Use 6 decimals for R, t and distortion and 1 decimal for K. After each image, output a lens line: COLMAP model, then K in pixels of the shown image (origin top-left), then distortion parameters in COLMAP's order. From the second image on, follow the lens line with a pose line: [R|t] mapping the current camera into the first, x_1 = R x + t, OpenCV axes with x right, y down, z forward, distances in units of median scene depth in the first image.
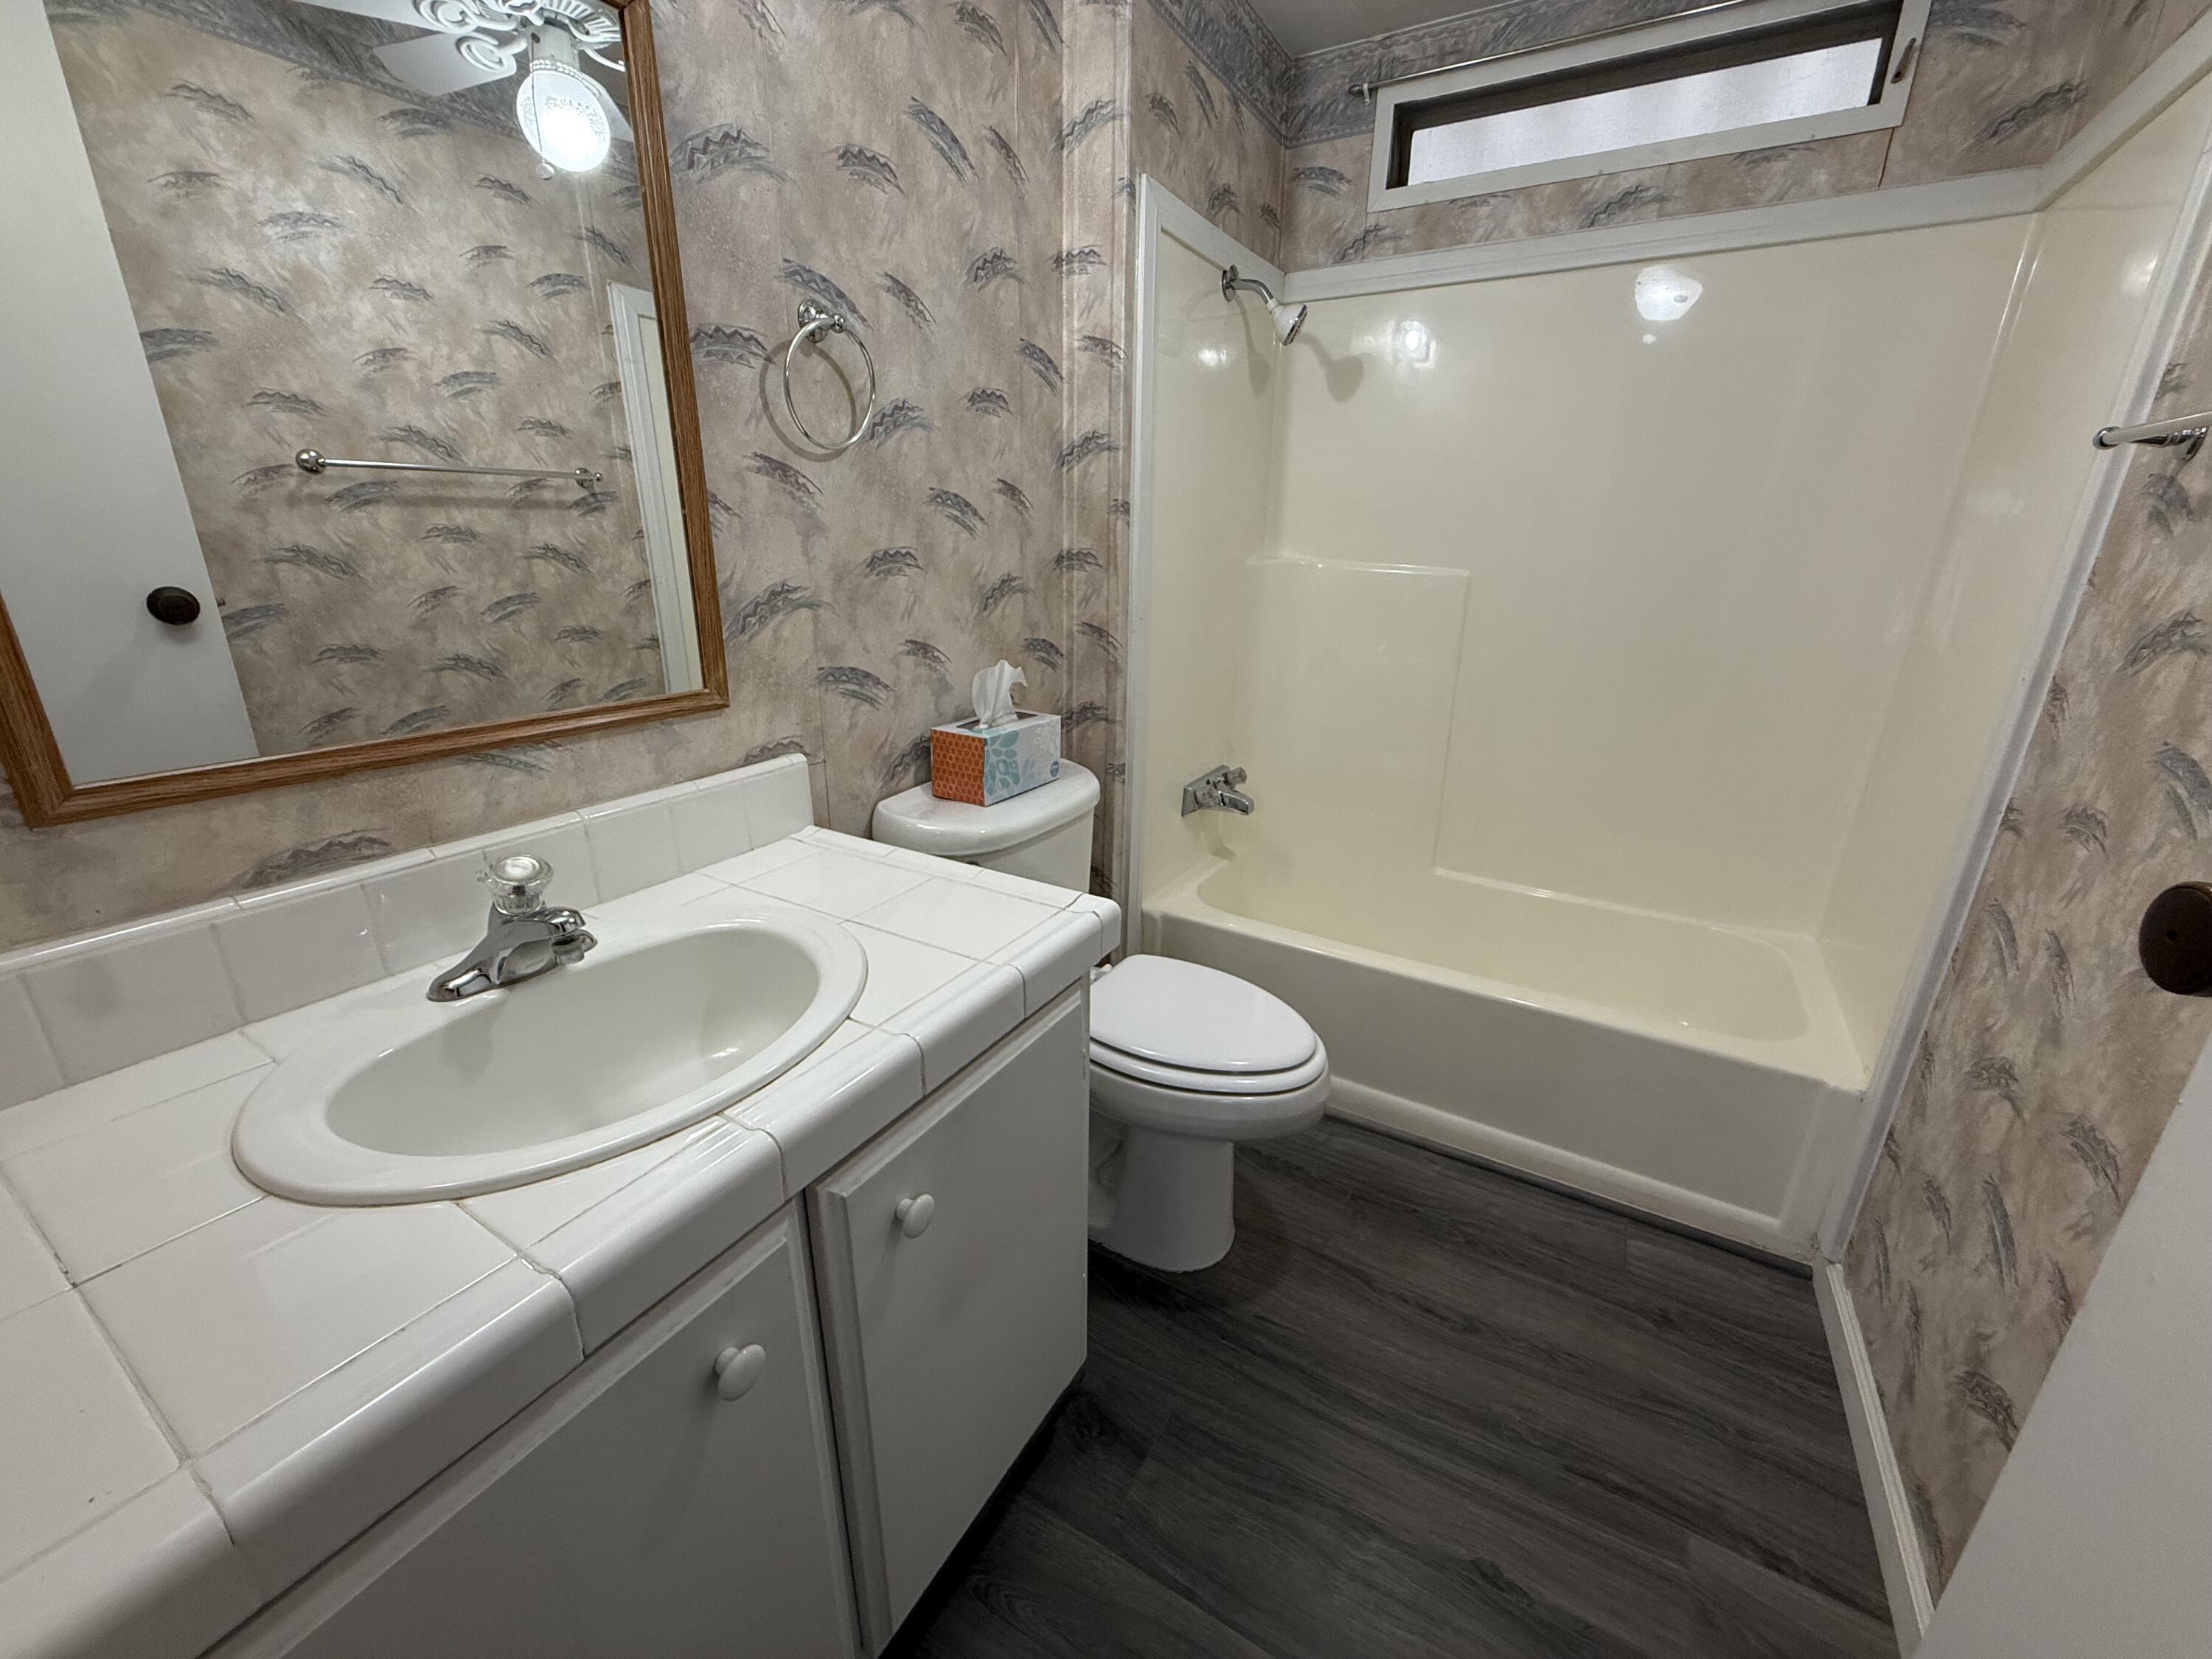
lens RADIAL K [[878.5, 0, 1106.0], [0, 878.5, 829.5], [0, 0, 1]] dist [-0.000643, -0.000143]
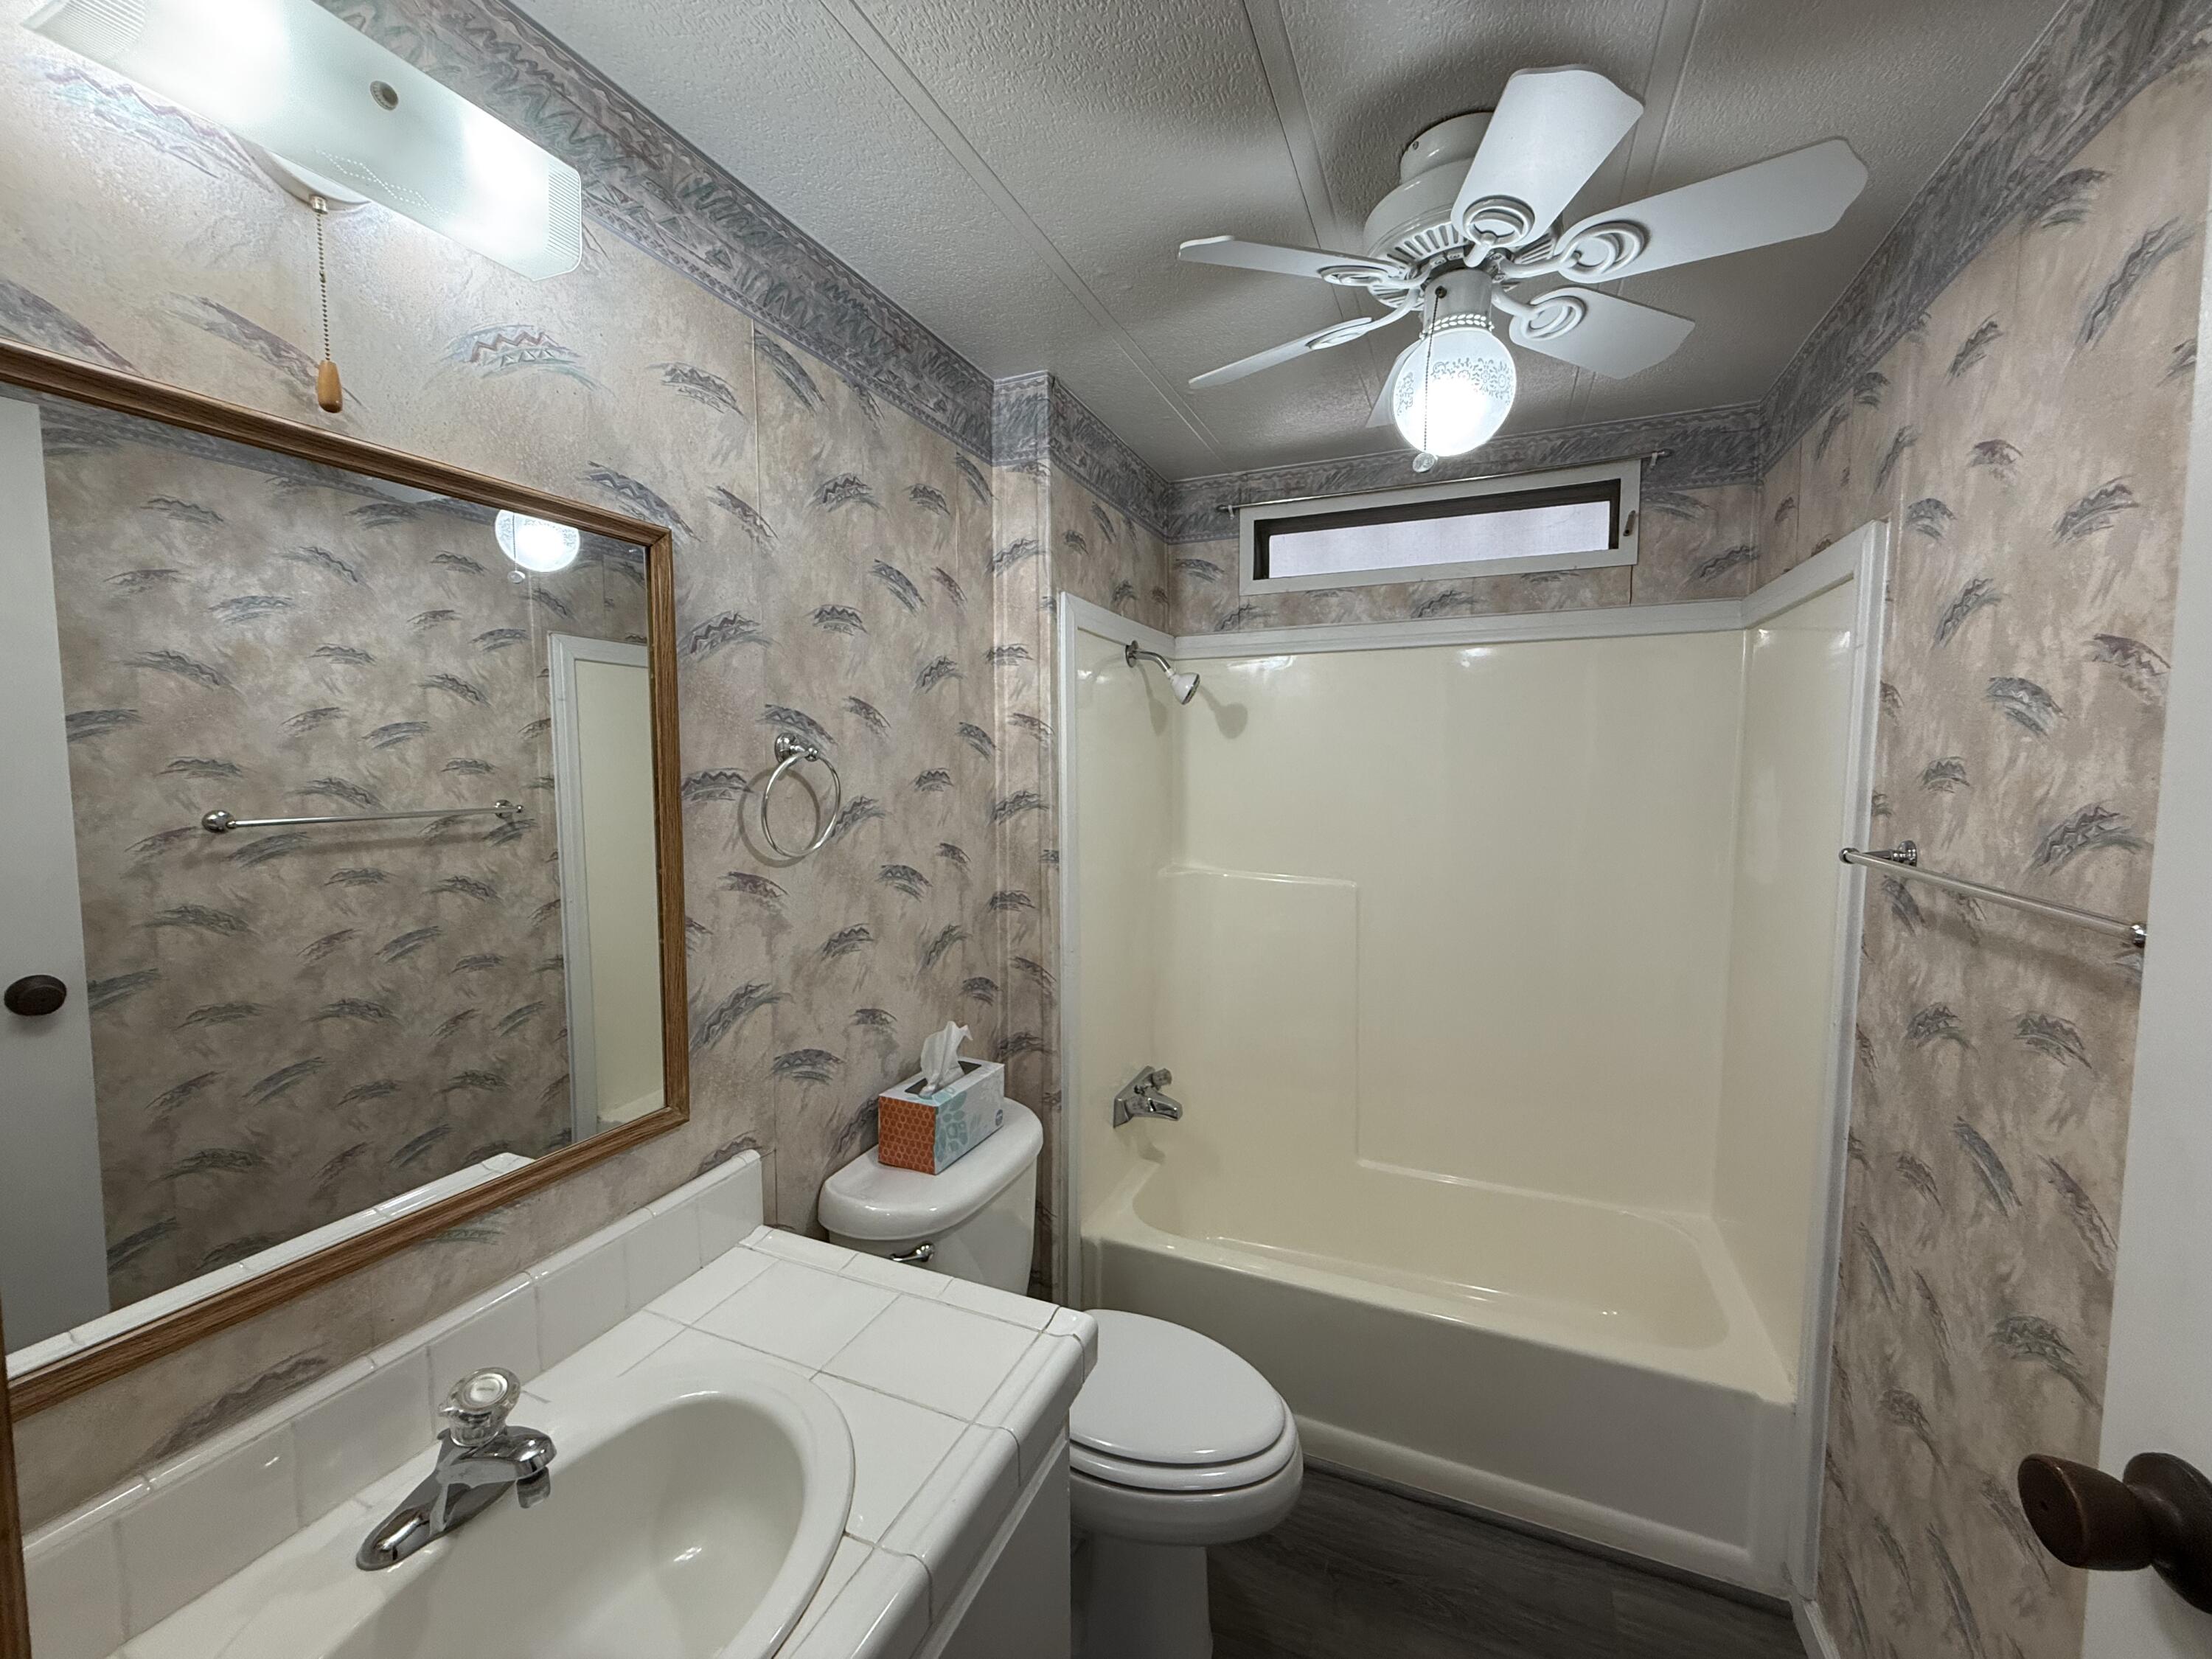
lens RADIAL K [[878.5, 0, 1106.0], [0, 878.5, 829.5], [0, 0, 1]] dist [-0.000643, -0.000143]
pose [[0.991330, -0.025143, 0.128968, -0.057262], [0.056247, 0.968247, -0.243587, -0.134663], [-0.118748, 0.248729, 0.961266, -0.066291]]
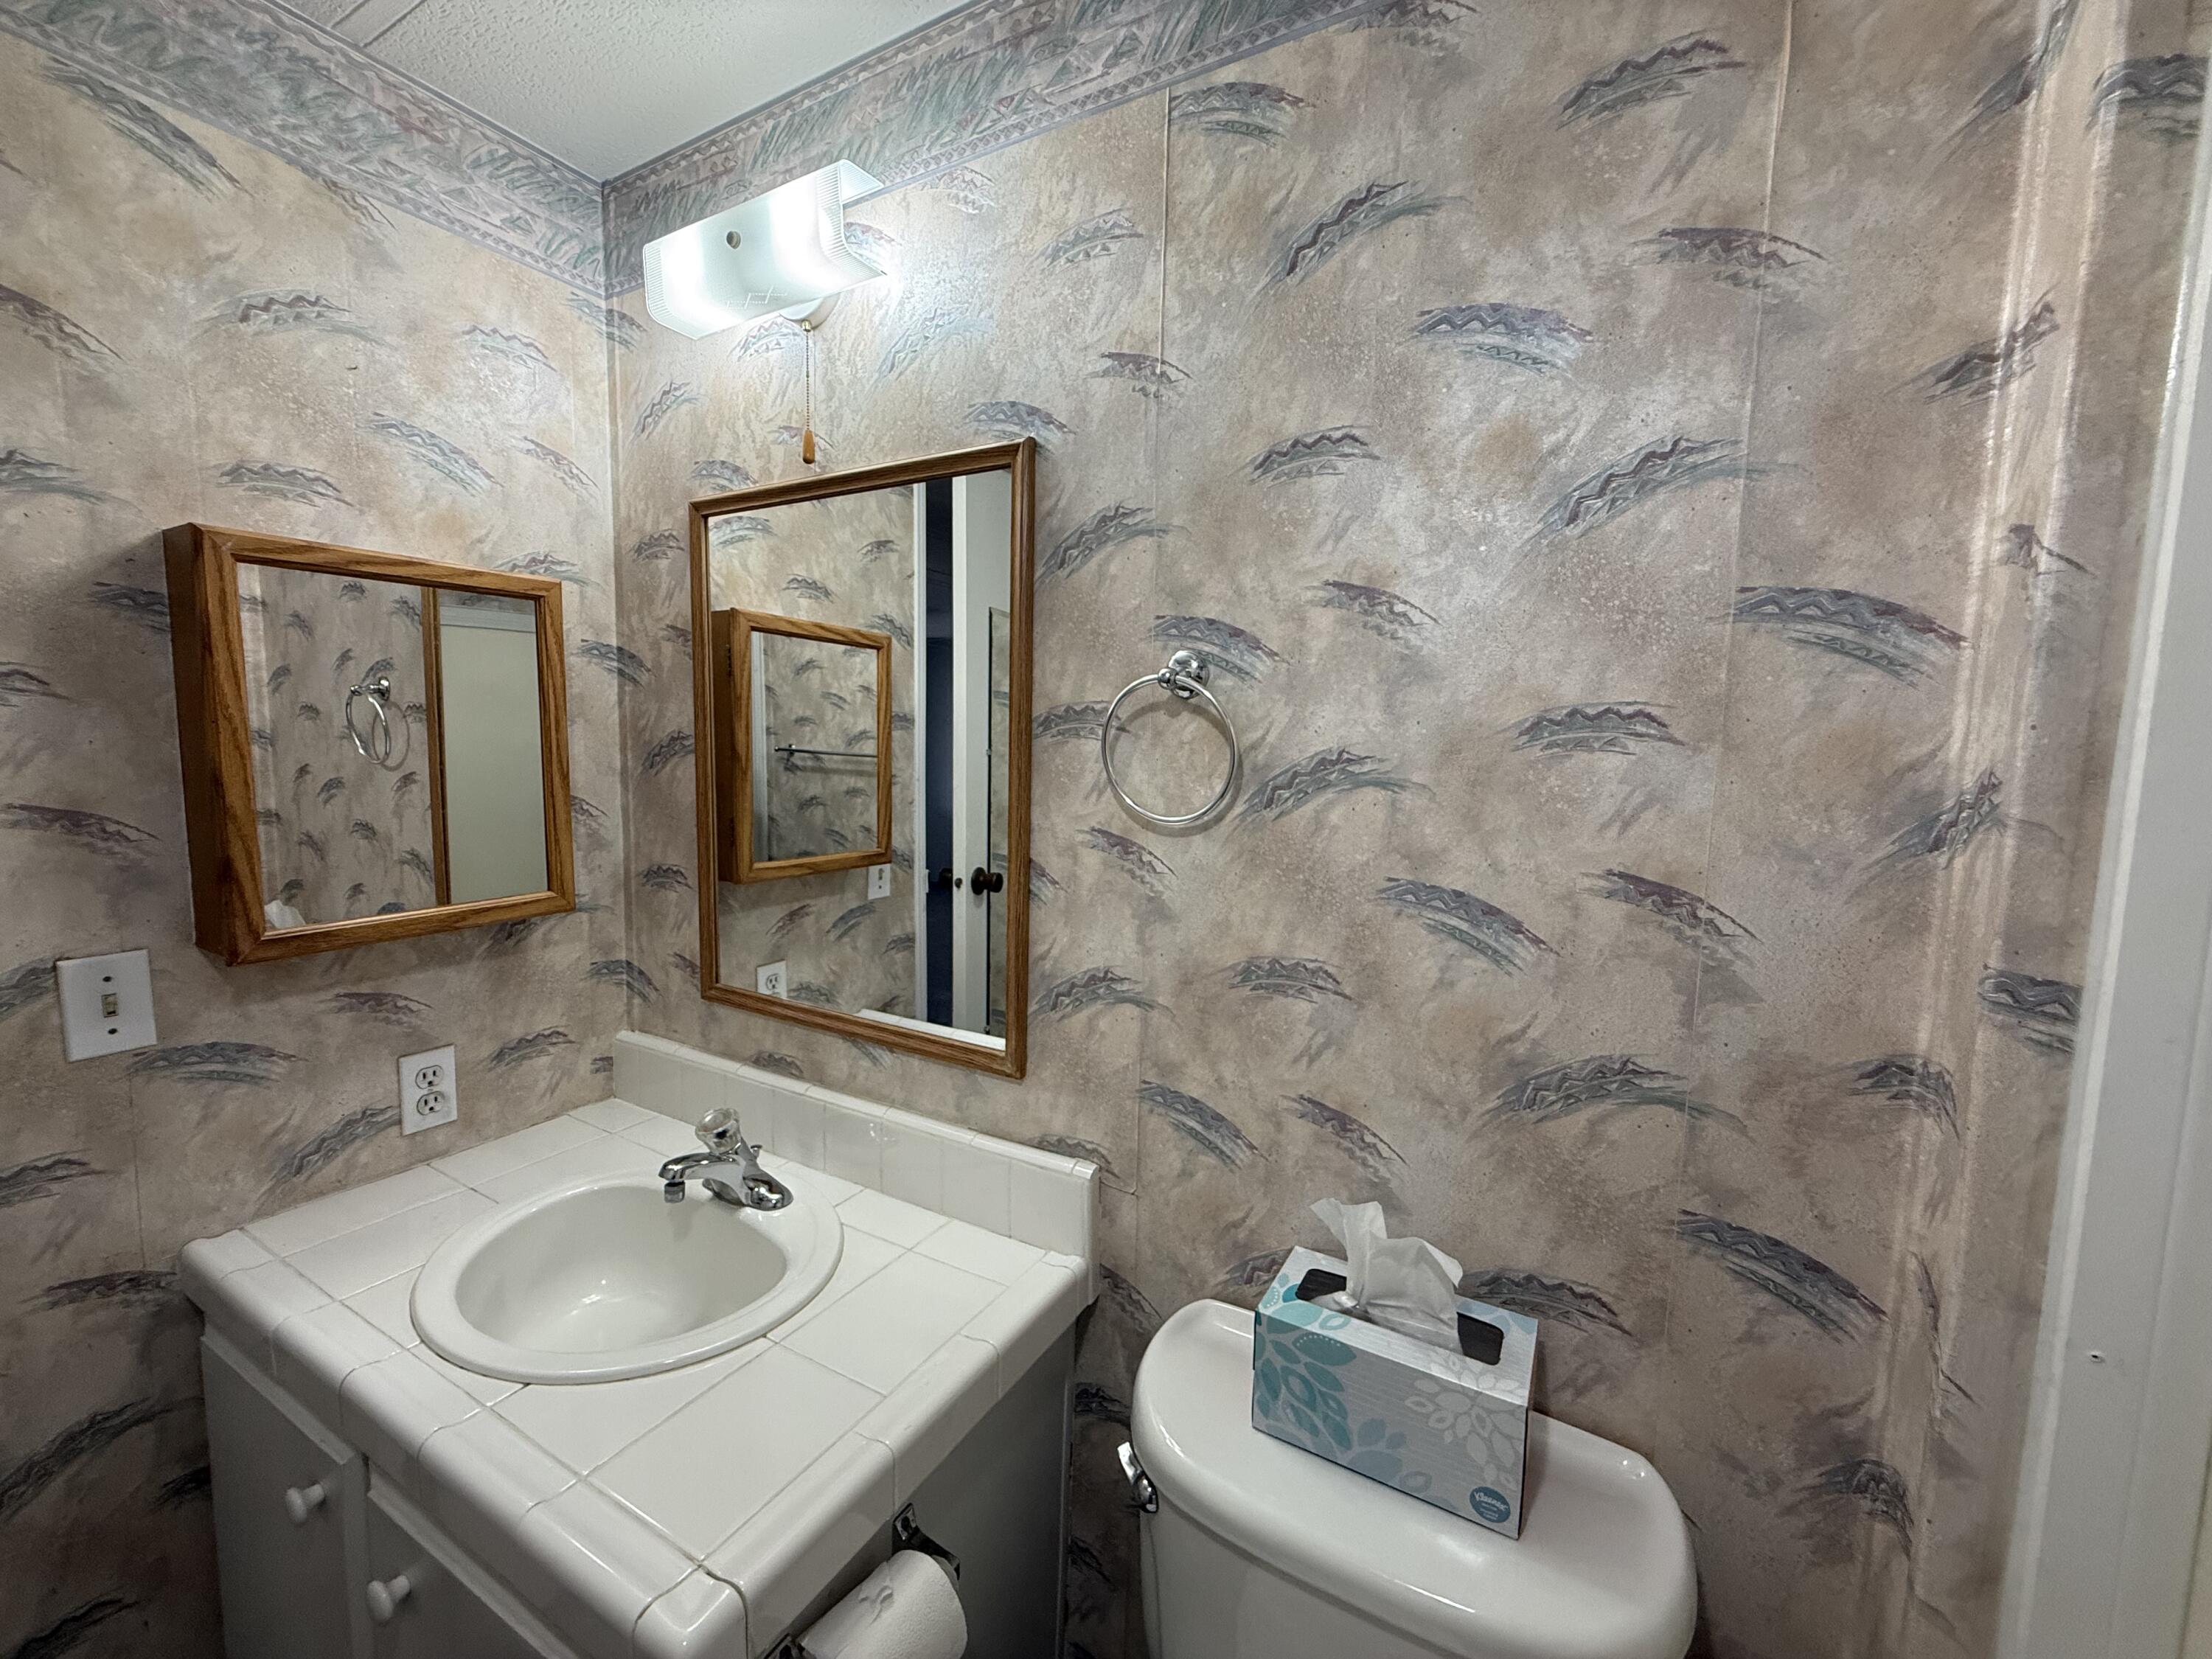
lens RADIAL K [[903.8, 0, 1092.8], [0, 903.8, 823.8], [0, 0, 1]] dist [0.000527, -0.000095]
pose [[0.005519, 0.083654, -0.996480, 0.356491], [-0.335833, 0.938773, 0.076950, -0.349861], [0.941905, 0.334226, 0.033275, 0.673937]]
